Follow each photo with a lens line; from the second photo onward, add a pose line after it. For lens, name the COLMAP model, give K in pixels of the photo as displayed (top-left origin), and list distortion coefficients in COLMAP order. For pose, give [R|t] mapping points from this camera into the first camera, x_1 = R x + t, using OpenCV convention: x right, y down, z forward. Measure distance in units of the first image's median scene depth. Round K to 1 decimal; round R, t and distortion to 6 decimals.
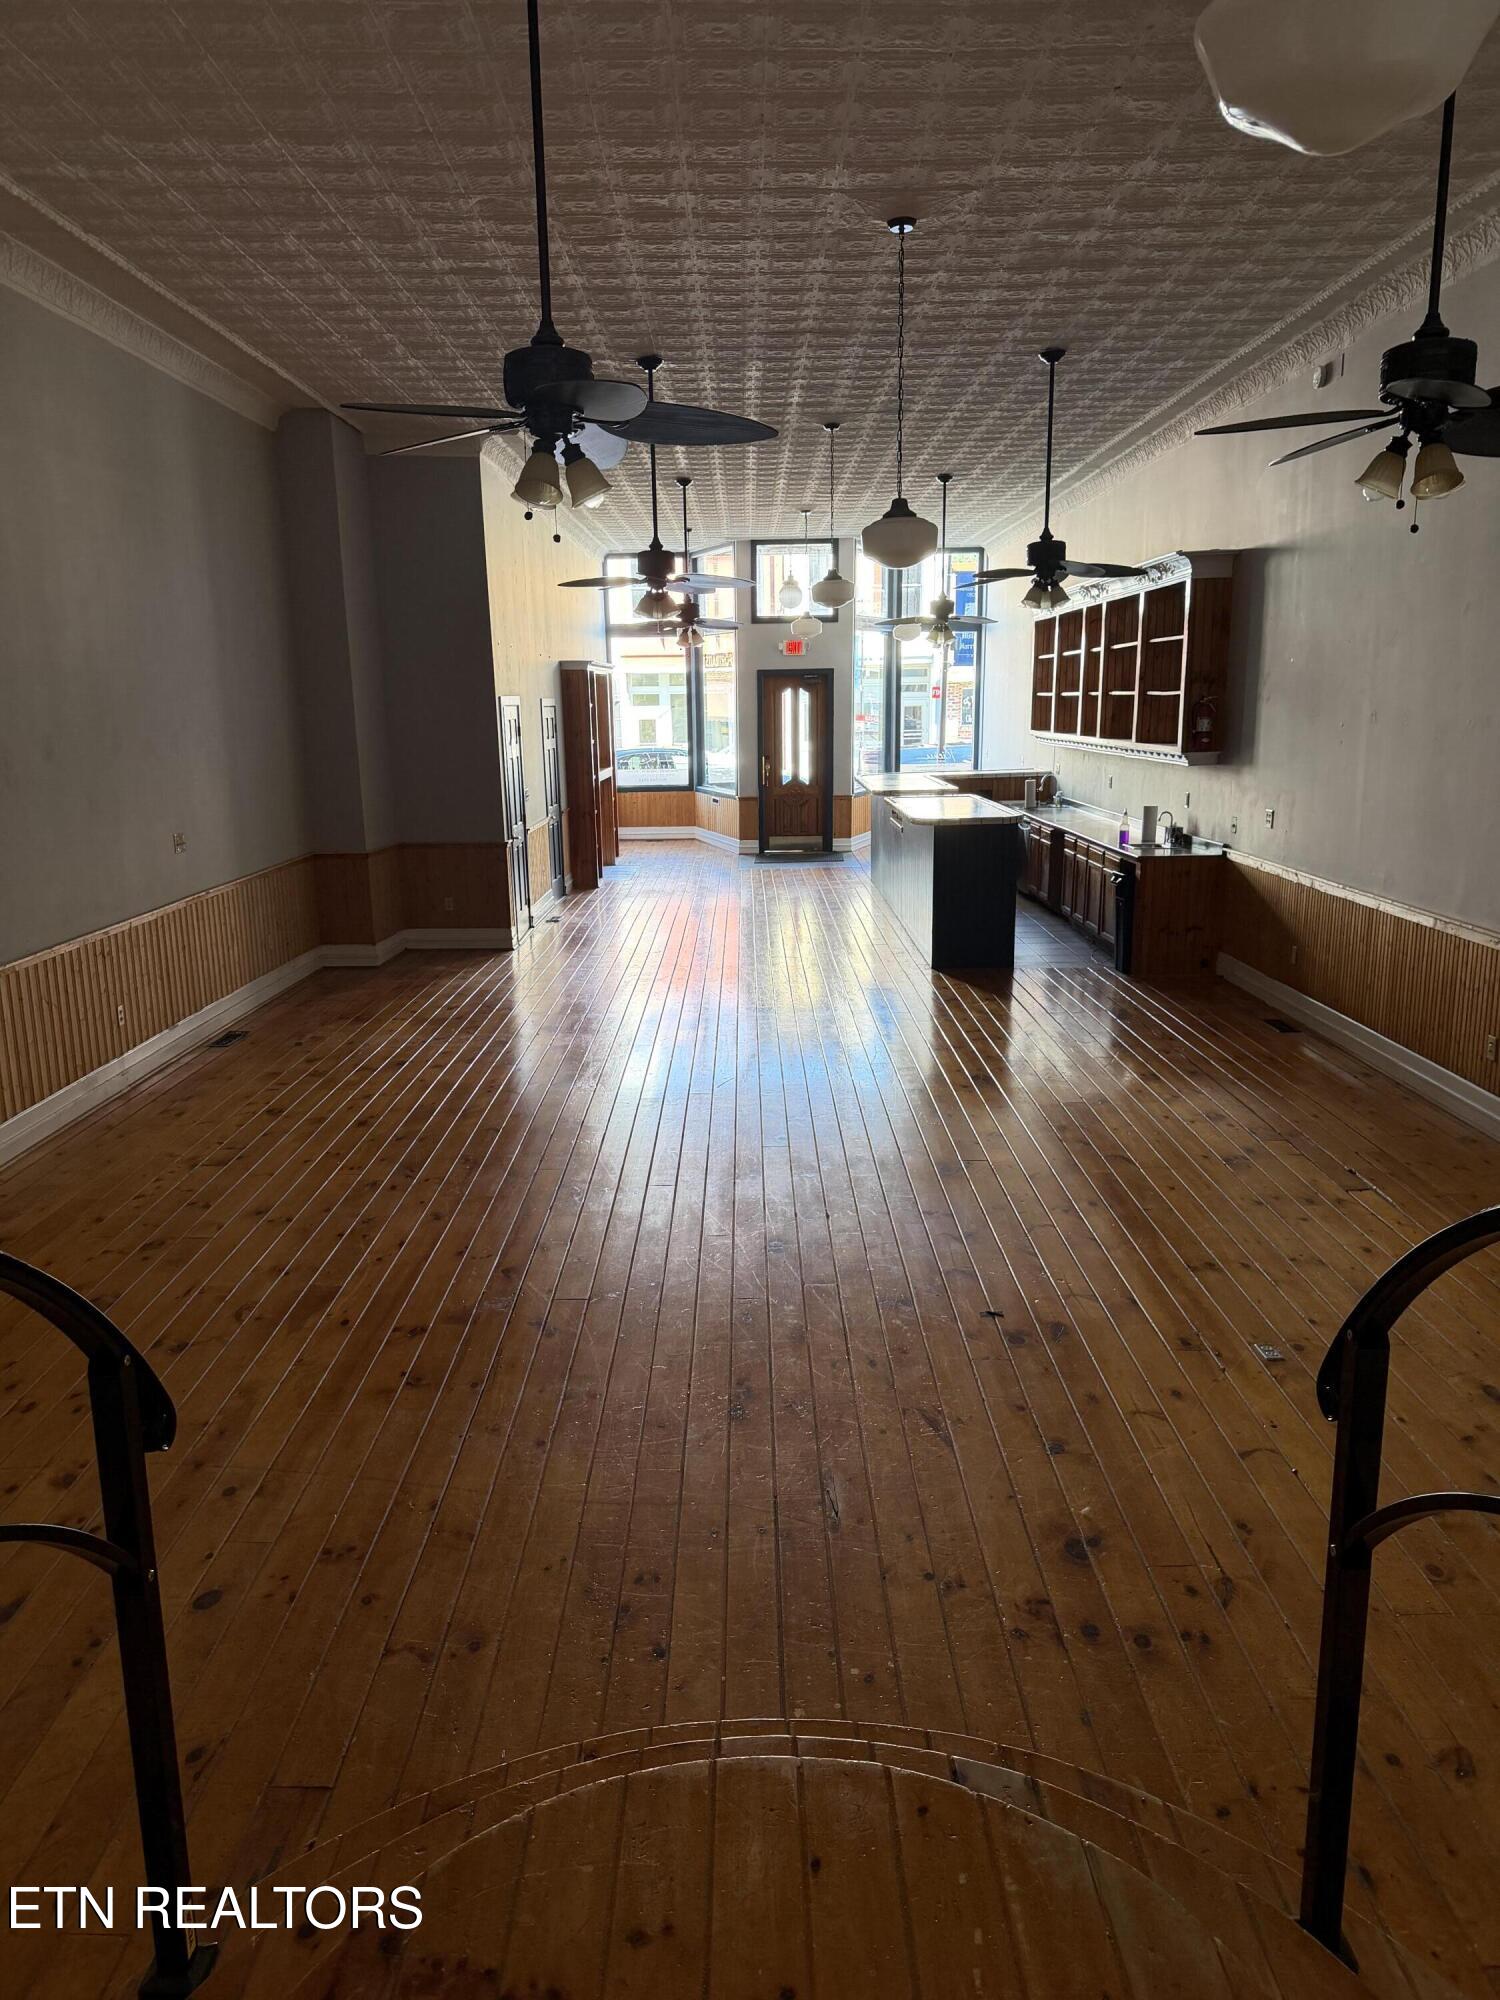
lens RADIAL K [[1409.4, 0, 750.0], [0, 1409.4, 1000.0], [0, 0, 1]] dist [0.007579, 0.000997]
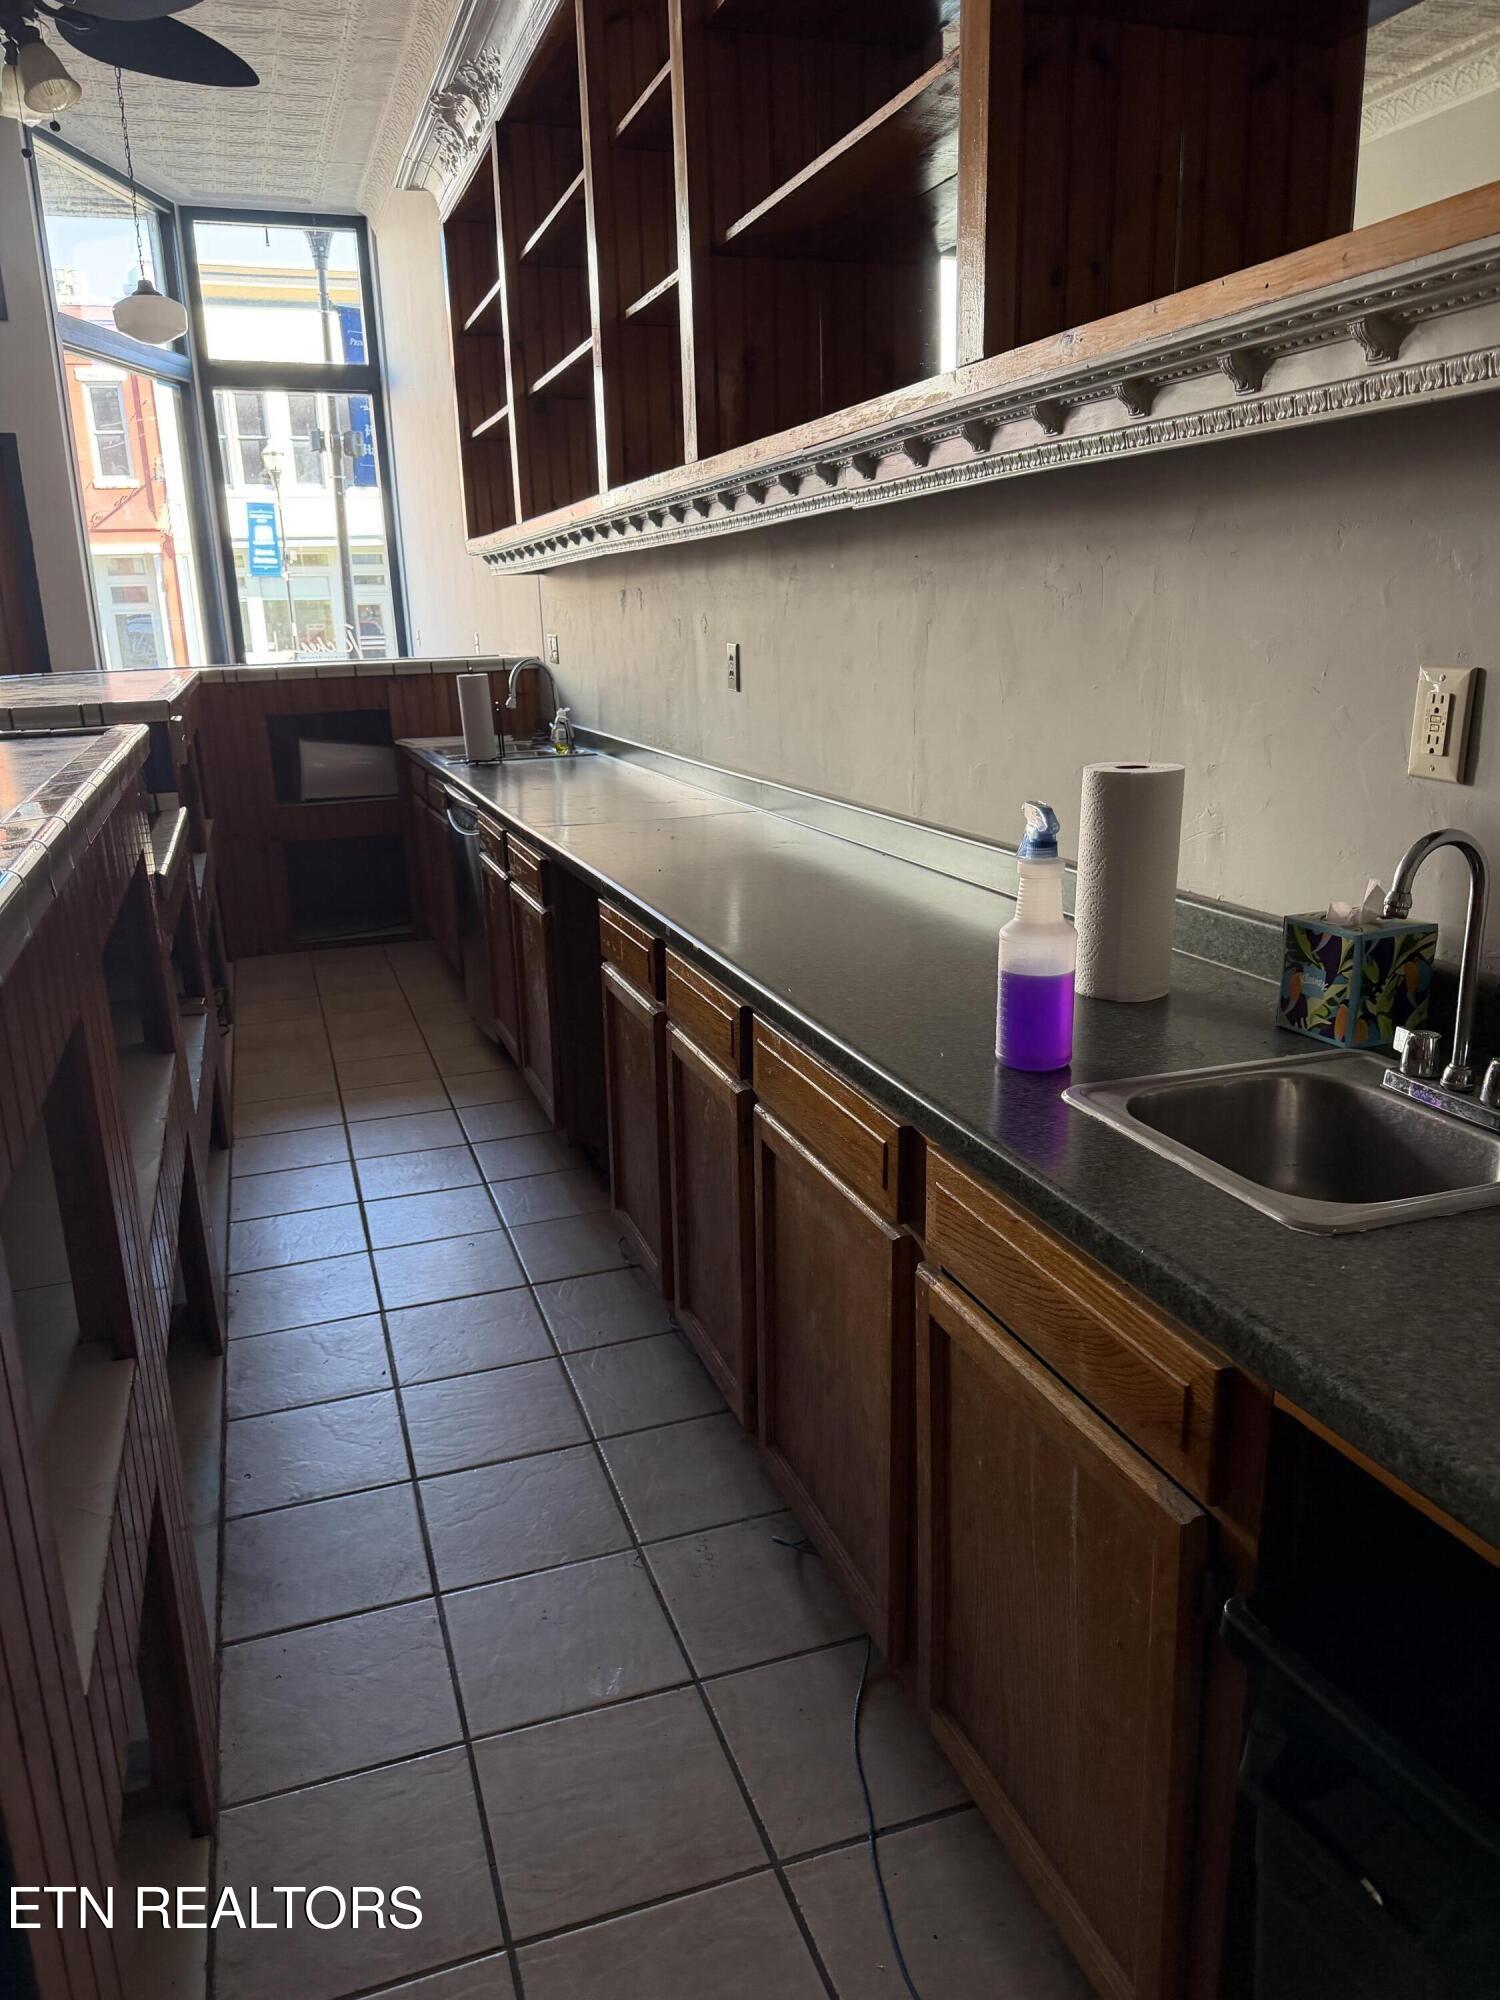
lens RADIAL K [[1409.4, 0, 750.0], [0, 1409.4, 1000.0], [0, 0, 1]] dist [0.007579, 0.000997]
pose [[0.942133, -0.104154, 0.318648, 0.146417], [0.087801, 0.993995, 0.065301, -0.096573], [-0.323536, -0.033544, 0.945621, 0.661931]]
